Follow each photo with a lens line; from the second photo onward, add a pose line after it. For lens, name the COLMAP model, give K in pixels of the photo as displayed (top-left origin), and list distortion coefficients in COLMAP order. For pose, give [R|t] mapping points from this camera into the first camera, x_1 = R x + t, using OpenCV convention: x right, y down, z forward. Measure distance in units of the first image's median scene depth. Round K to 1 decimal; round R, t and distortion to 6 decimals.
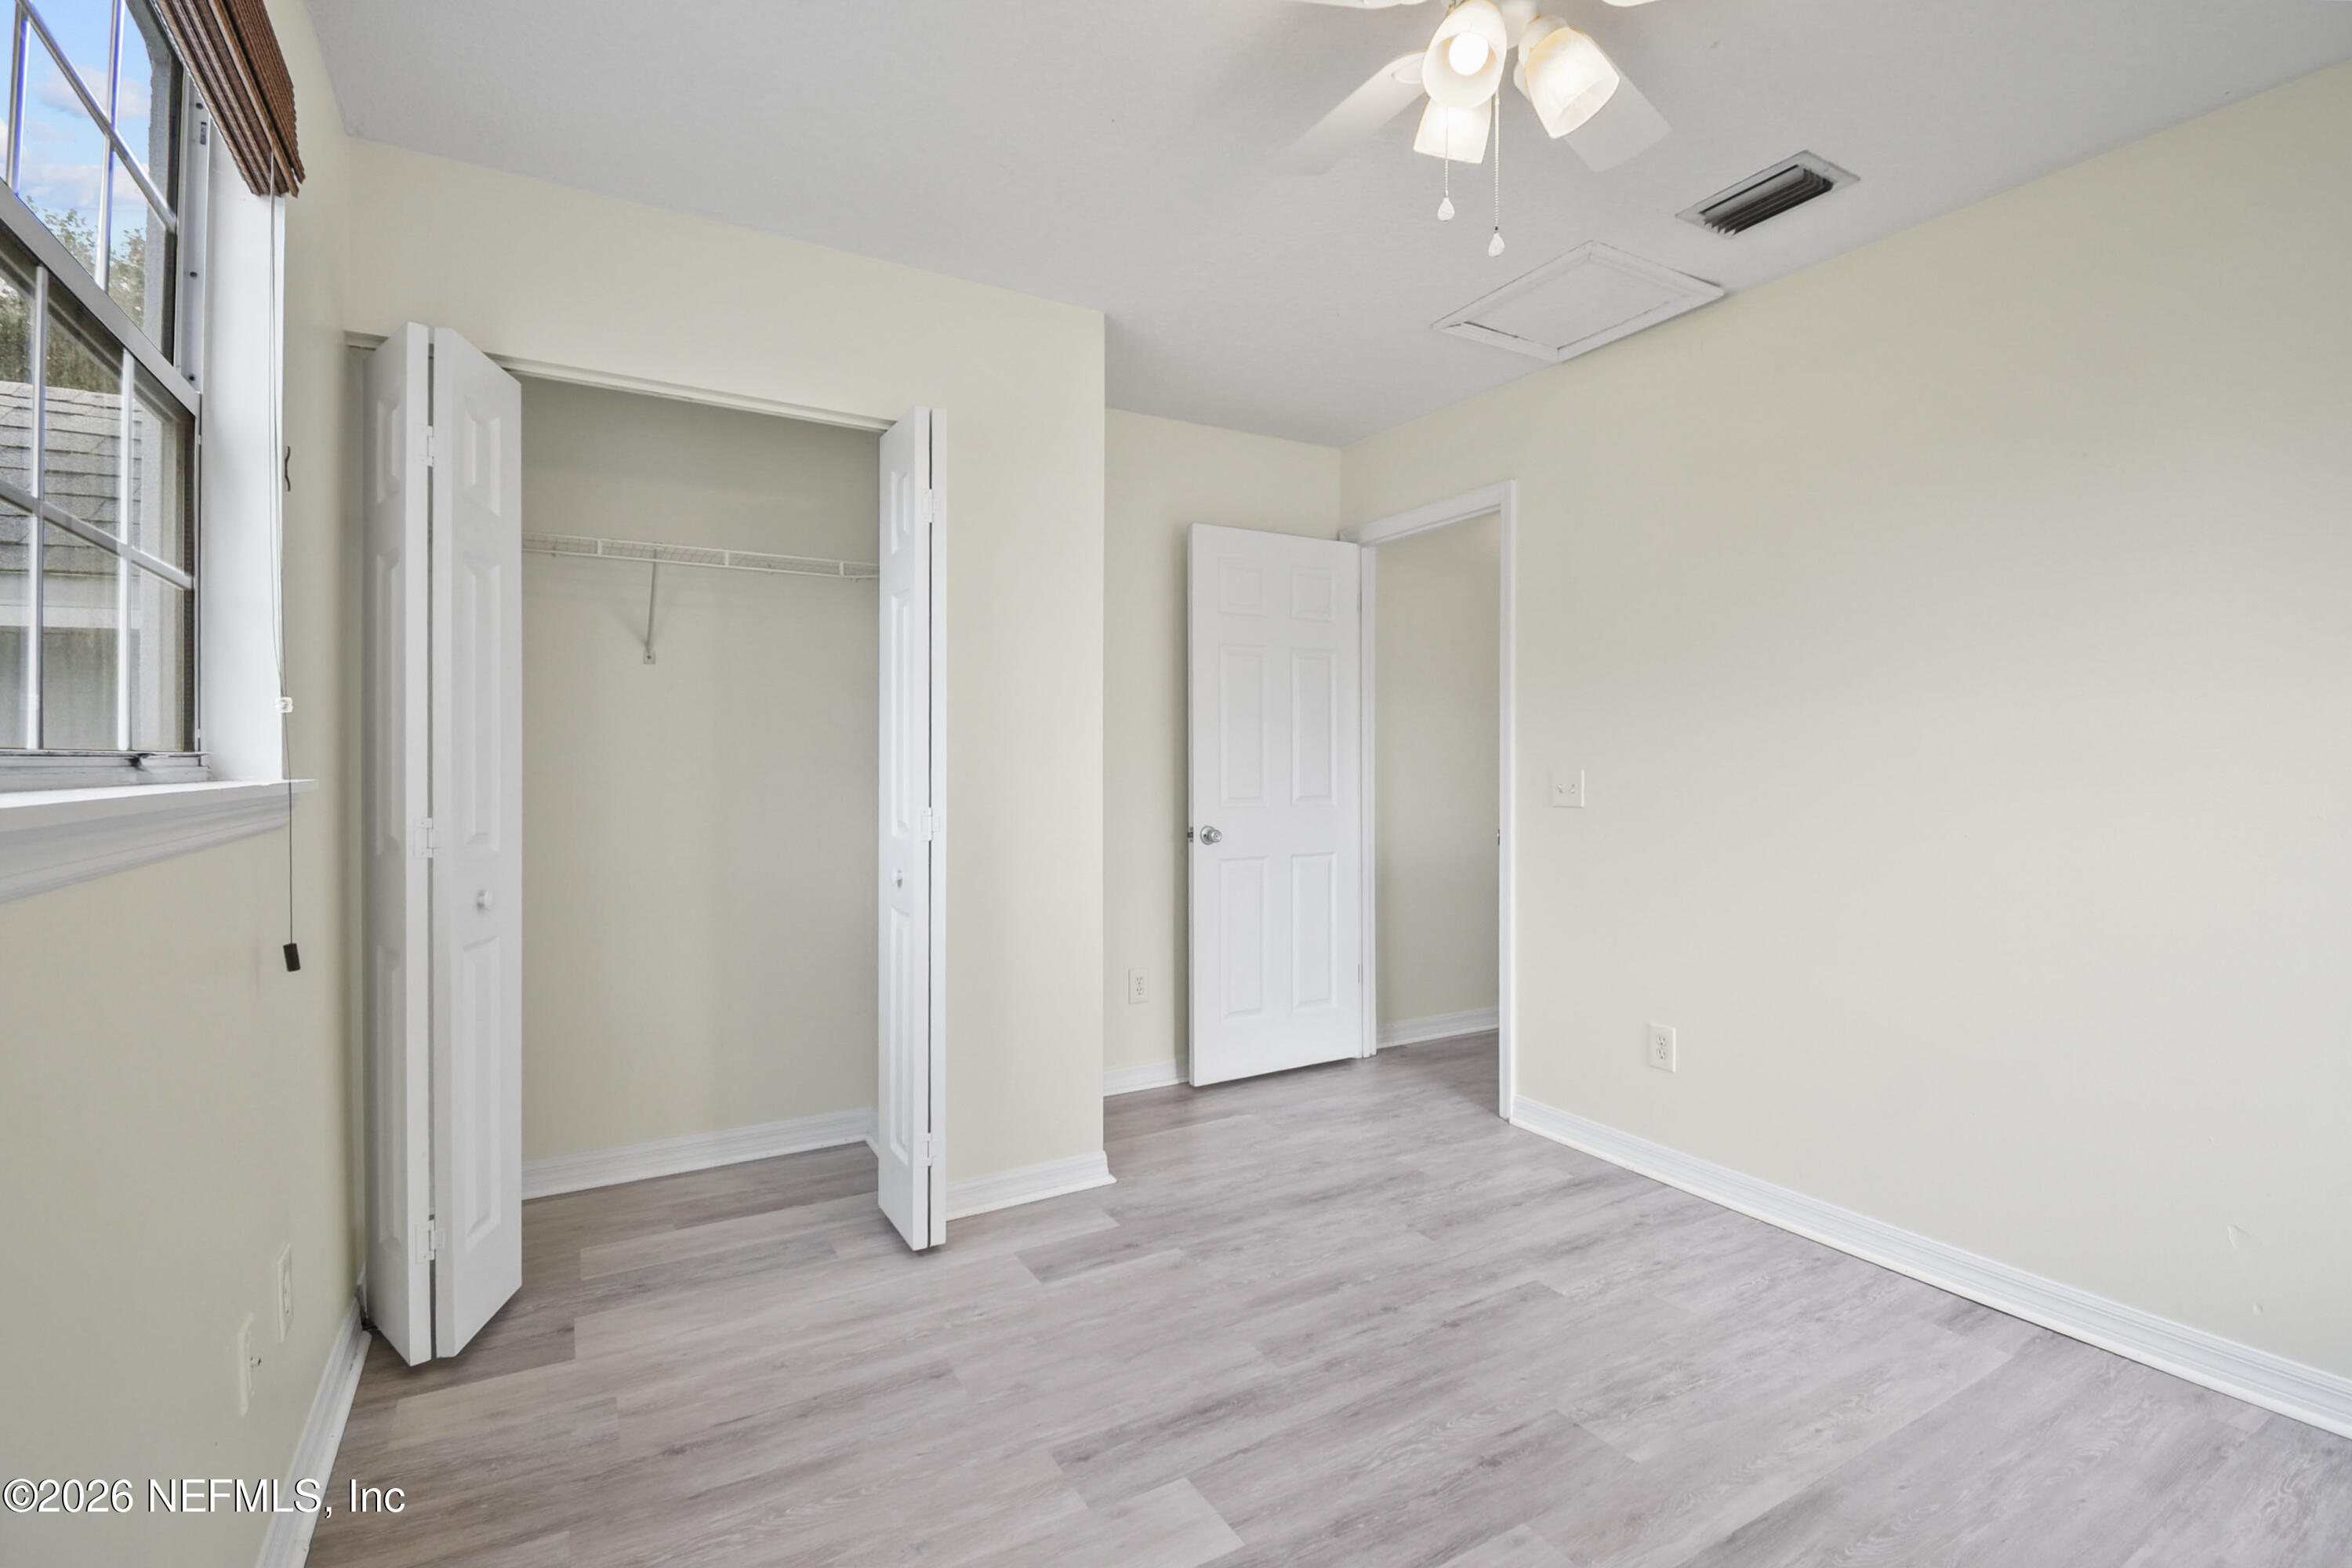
lens RADIAL K [[1036.0, 0, 1188.3], [0, 1036.0, 758.6], [0, 0, 1]] dist [-0.002712, -0.010363]
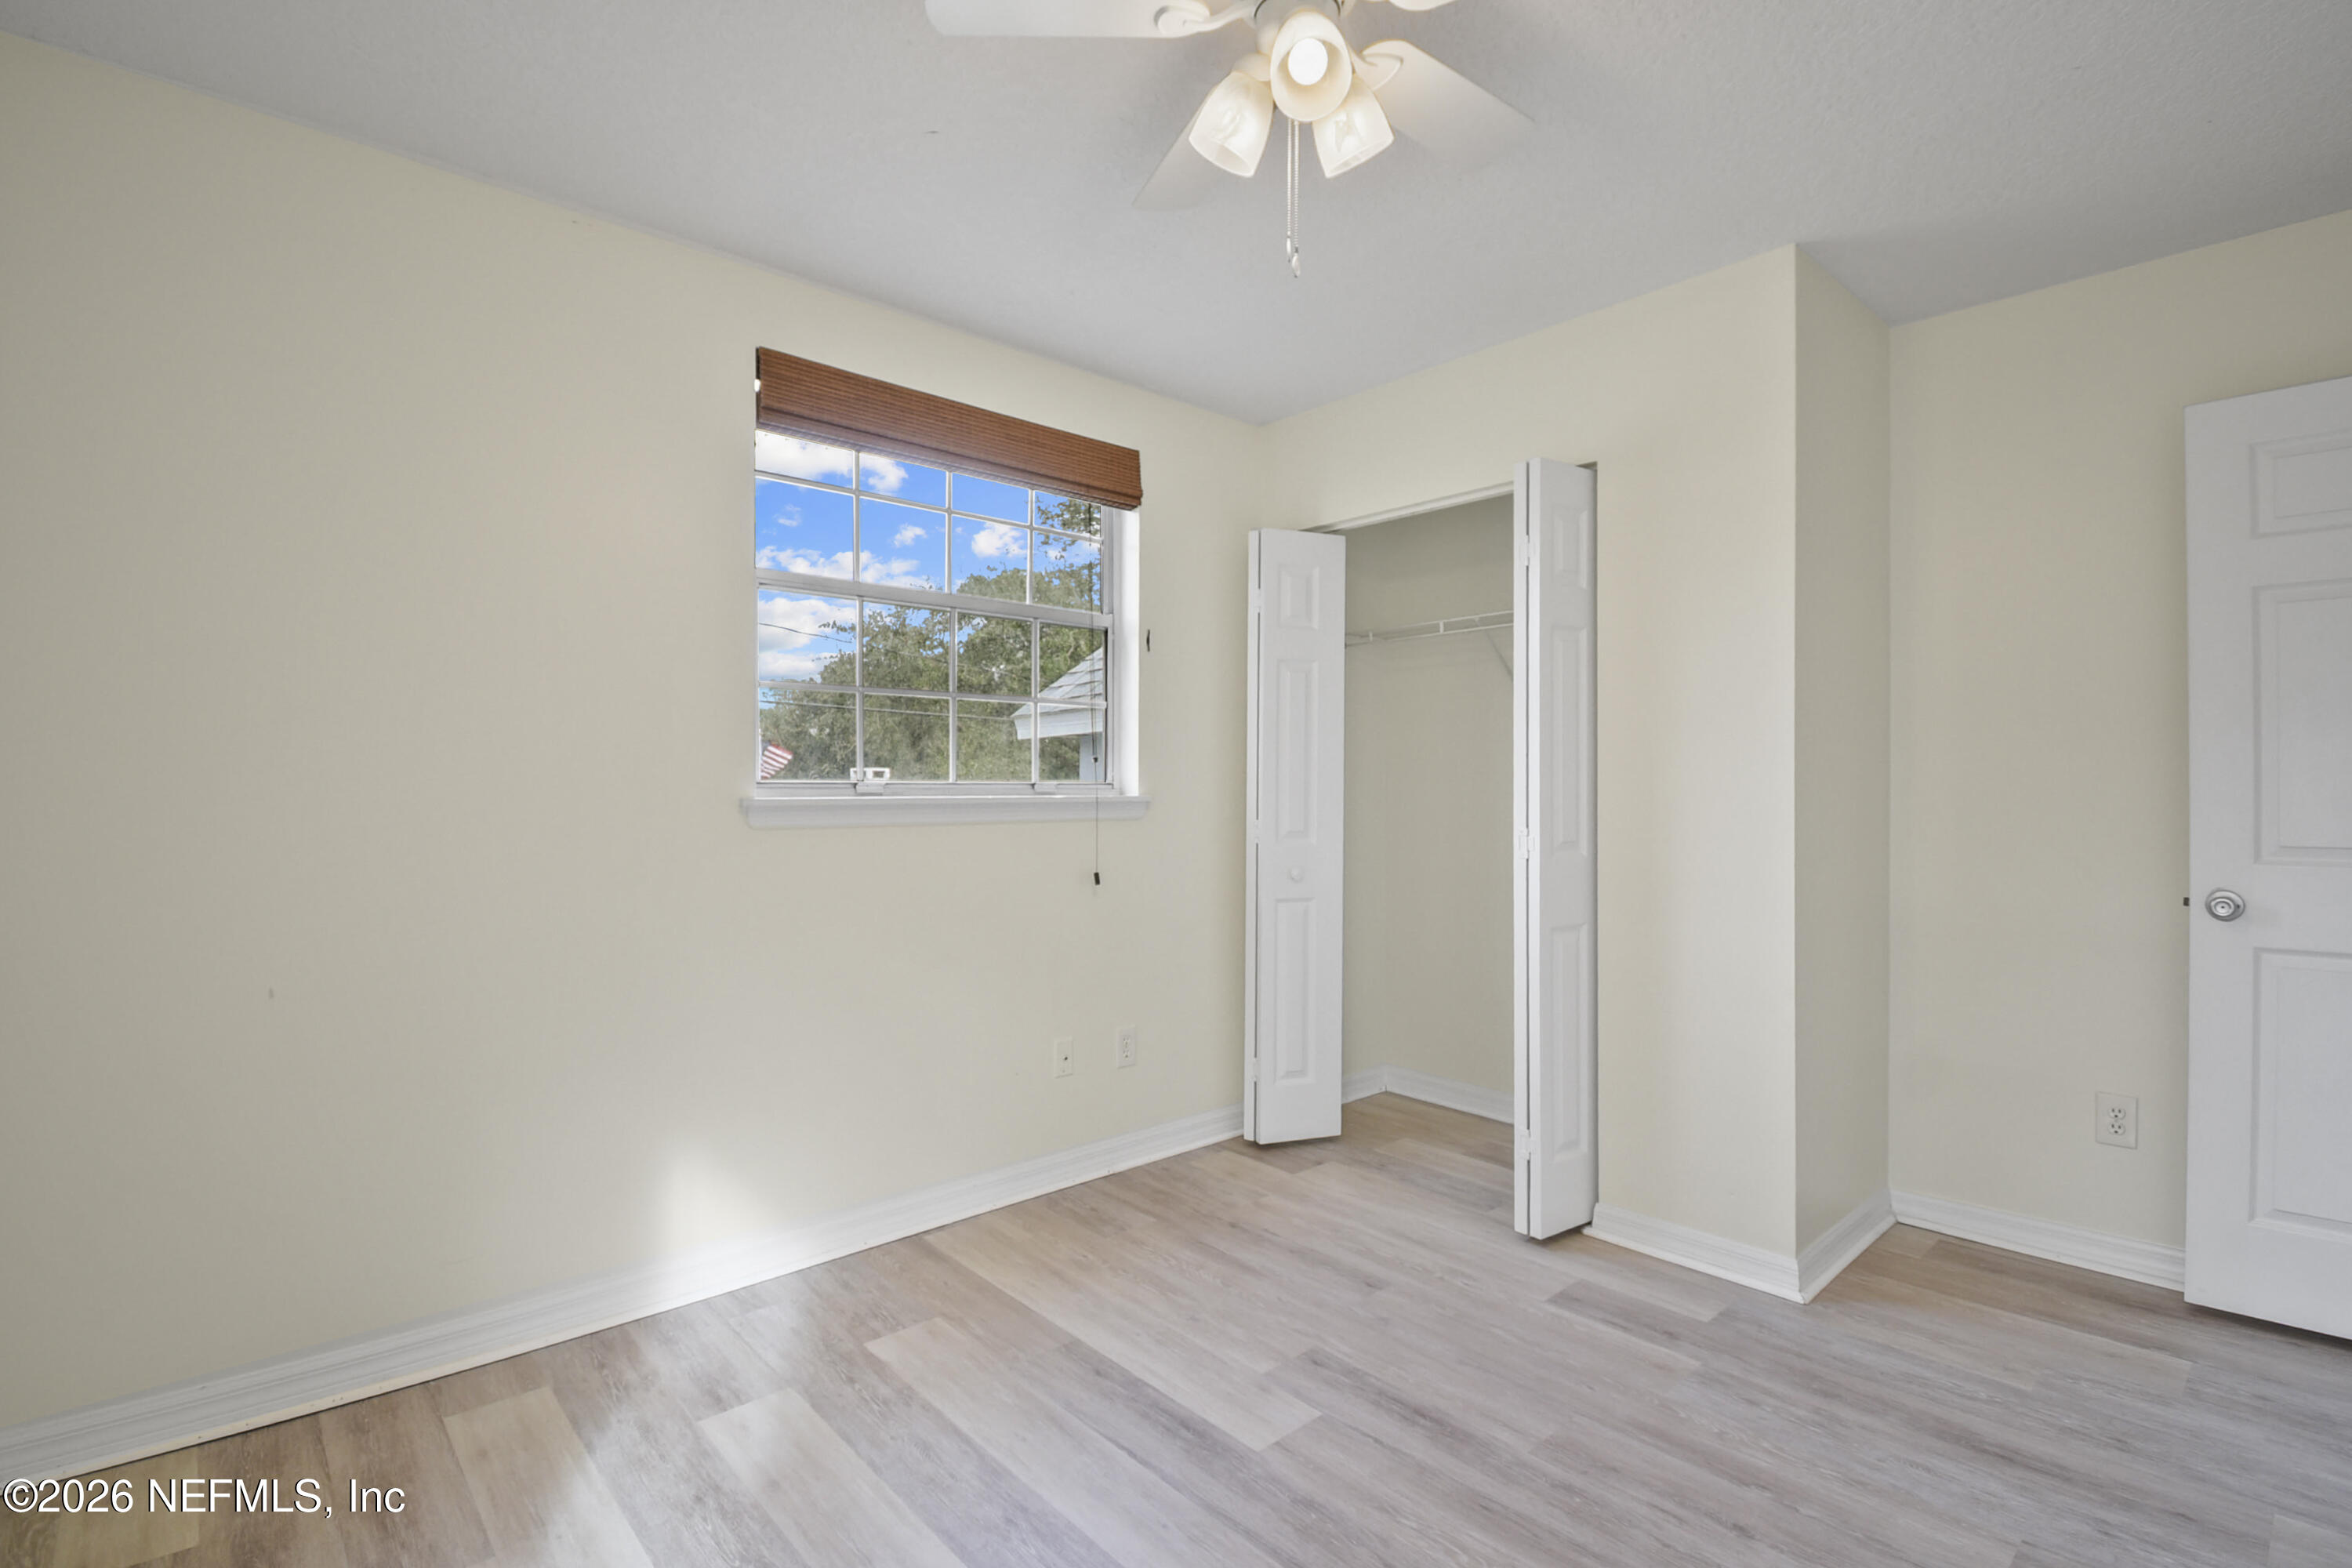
lens RADIAL K [[1036.0, 0, 1155.4], [0, 1036.0, 772.2], [0, 0, 1]] dist [-0.002712, -0.010363]
pose [[0.221038, -0.009274, -0.975221, 0.805033], [0.001405, 0.999957, -0.009191, -0.003877], [0.975264, 0.000661, 0.221042, 0.420596]]
